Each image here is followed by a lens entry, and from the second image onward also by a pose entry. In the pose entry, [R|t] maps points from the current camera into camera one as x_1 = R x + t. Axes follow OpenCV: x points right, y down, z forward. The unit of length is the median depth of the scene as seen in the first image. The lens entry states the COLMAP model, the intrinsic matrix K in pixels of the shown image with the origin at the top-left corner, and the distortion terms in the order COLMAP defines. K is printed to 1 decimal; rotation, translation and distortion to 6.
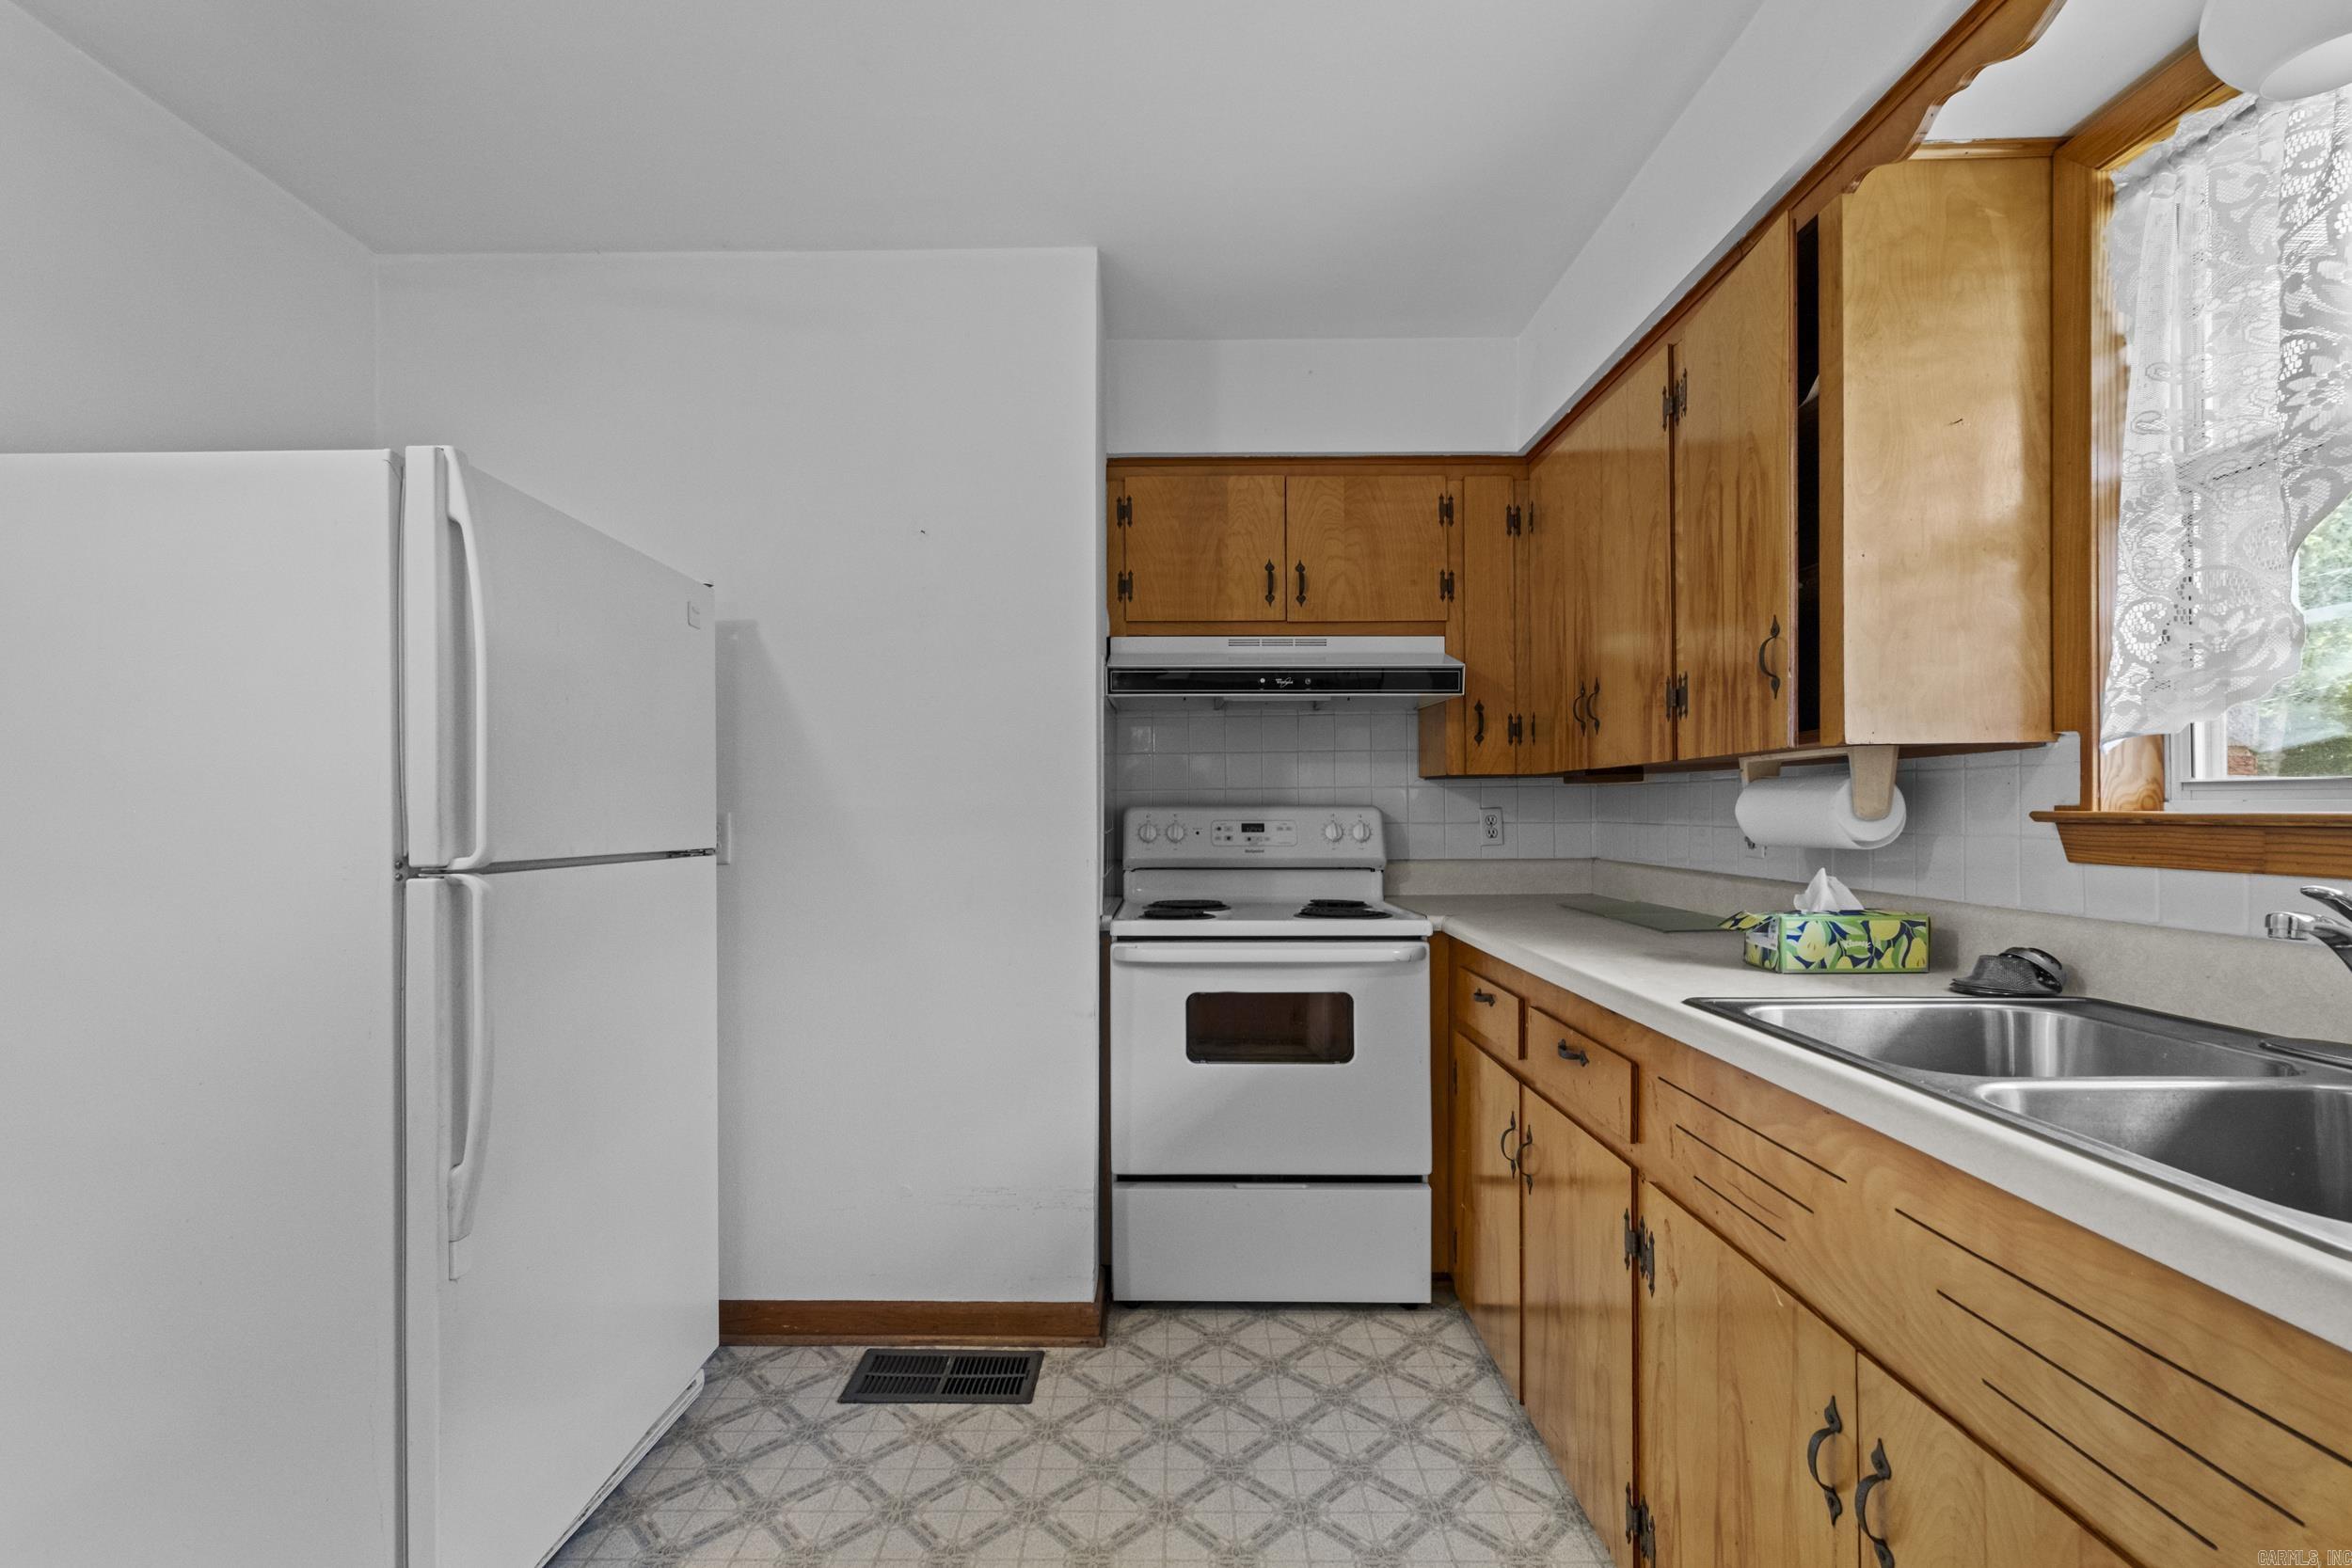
lens RADIAL K [[1021.9, 0, 1165.5], [0, 1021.9, 804.9], [0, 0, 1]] dist [0.002433, 0.000804]
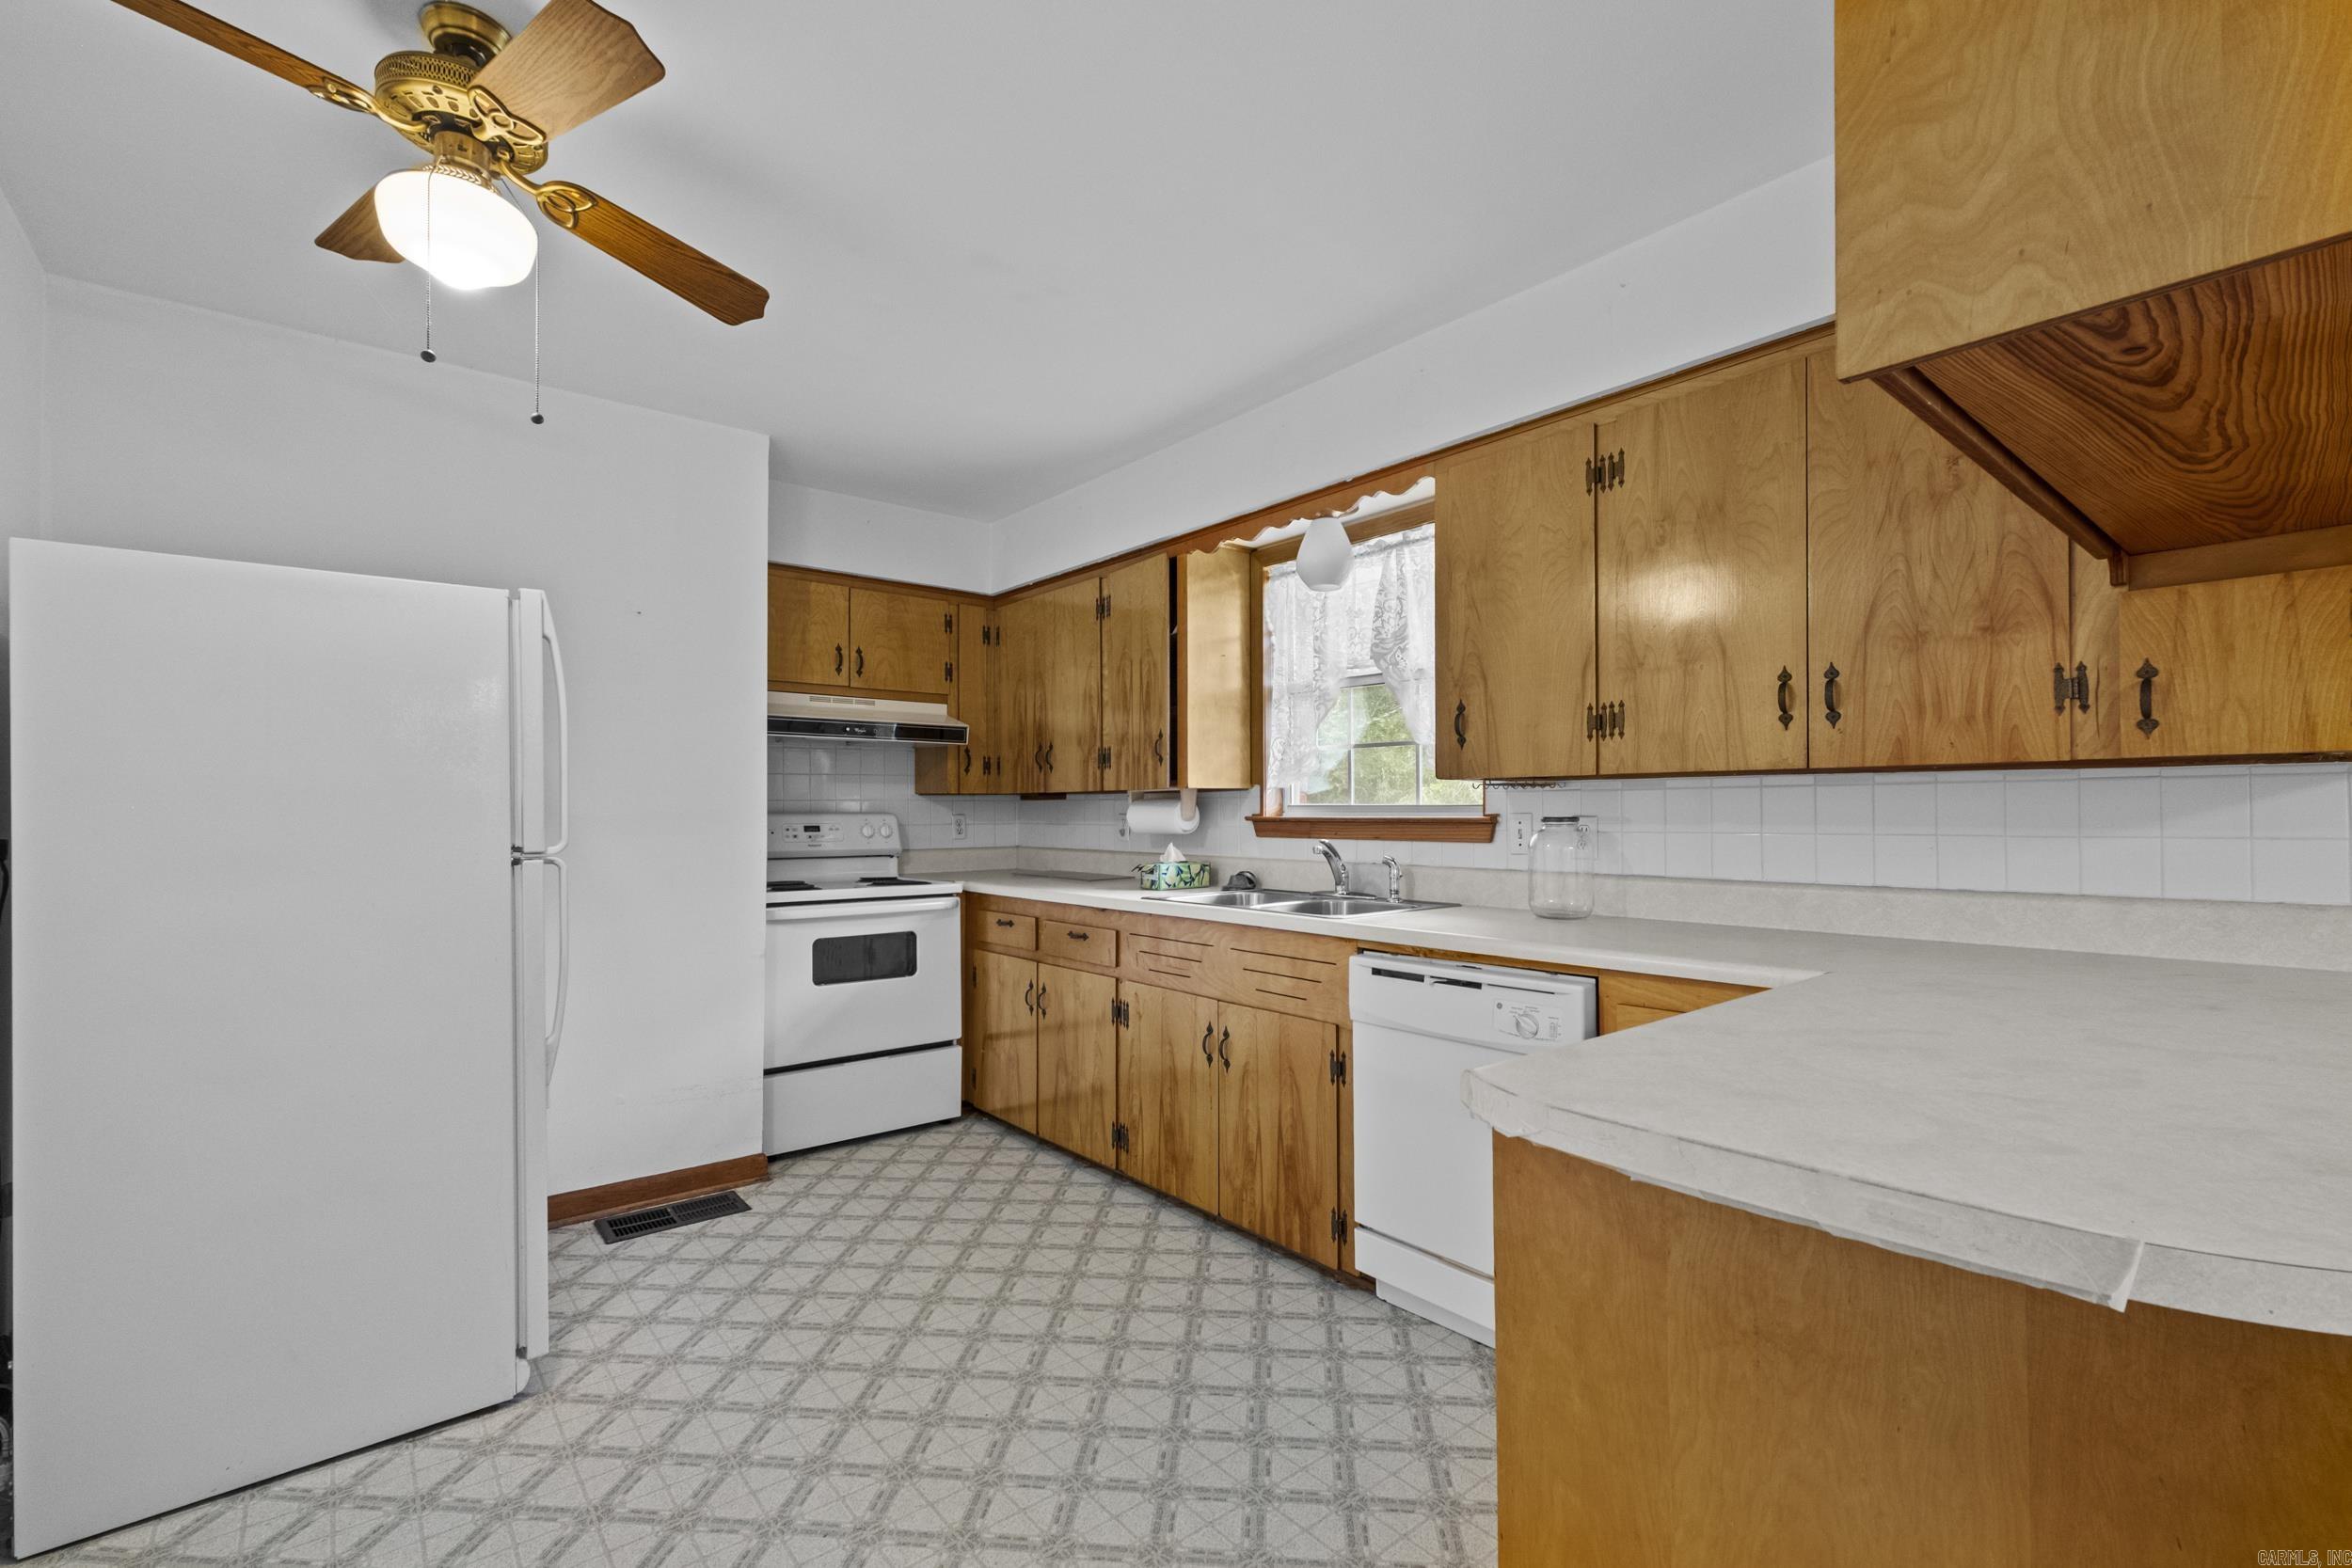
lens RADIAL K [[1021.9, 0, 1172.7], [0, 1021.9, 795.3], [0, 0, 1]] dist [0.002433, 0.000804]
pose [[0.762905, 0.013065, 0.646379, -0.573836], [-0.003650, 0.999867, -0.015901, -0.003641], [-0.646500, 0.009772, 0.762851, -0.500112]]
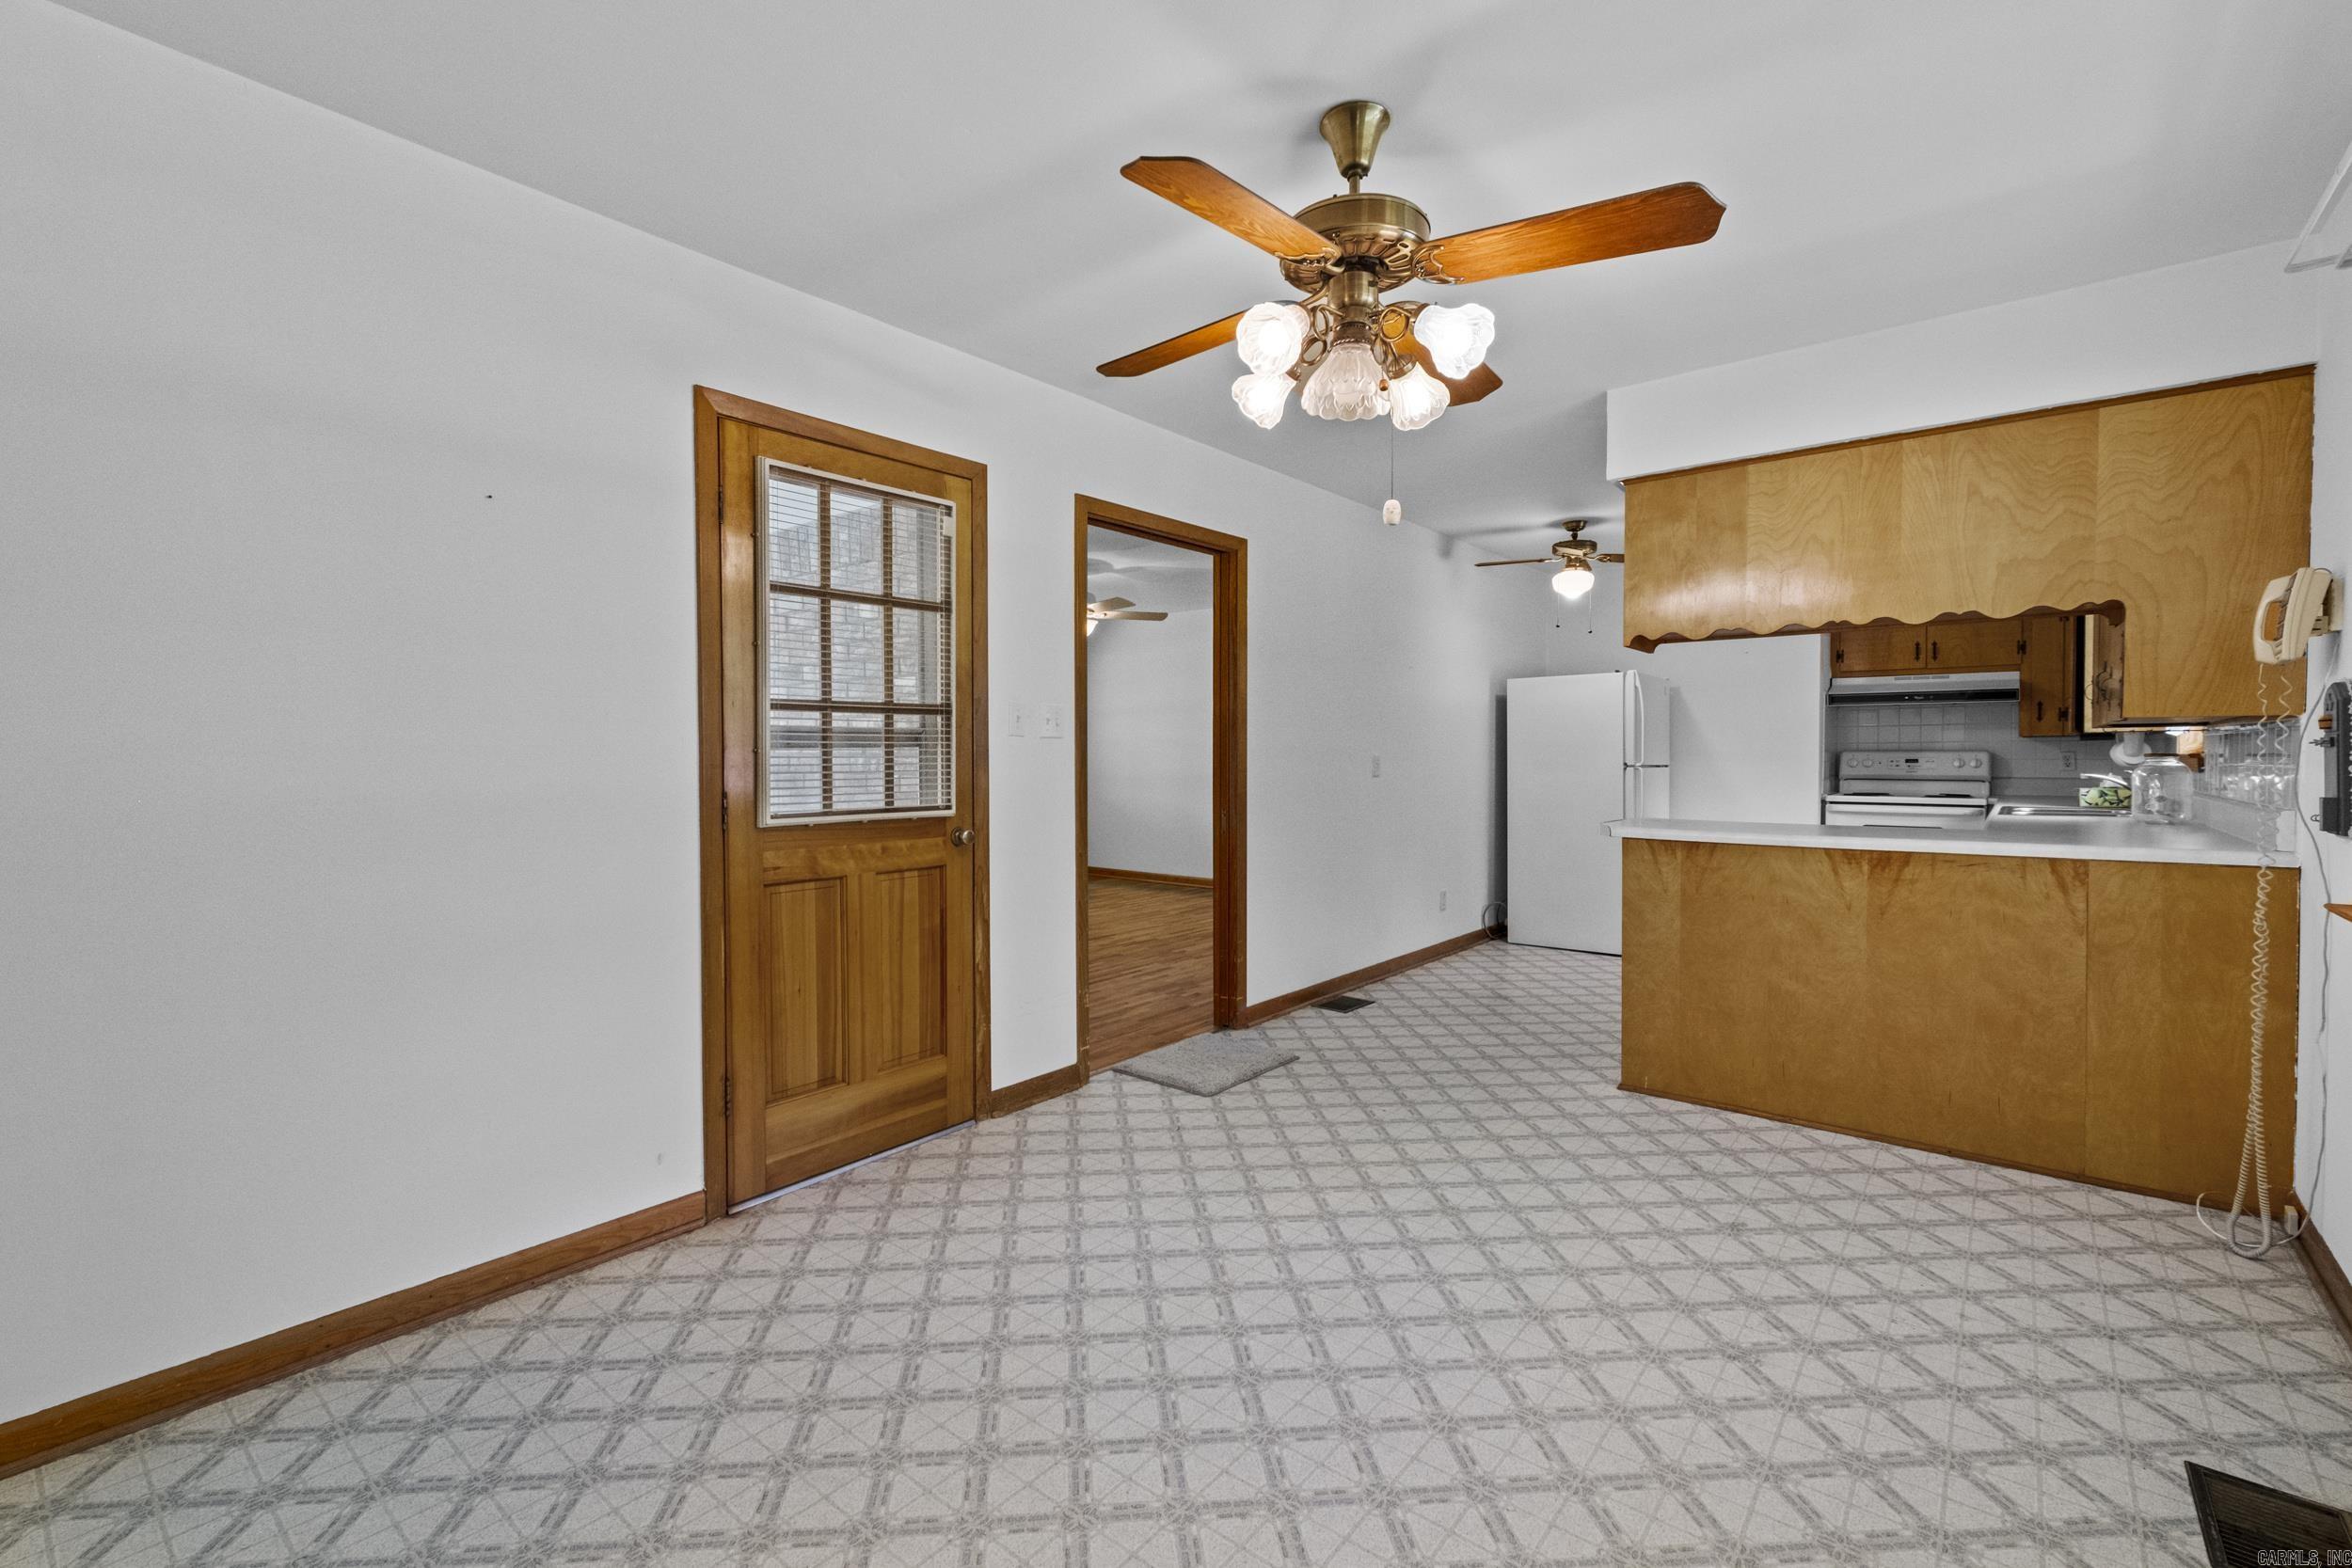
lens RADIAL K [[1021.9, 0, 1141.8], [0, 1021.9, 780.3], [0, 0, 1]] dist [0.002433, 0.000804]
pose [[0.773091, 0.020035, -0.633979, 0.262093], [0.001615, 0.999436, 0.033553, -0.015203], [0.634293, -0.026964, 0.772622, -2.214413]]
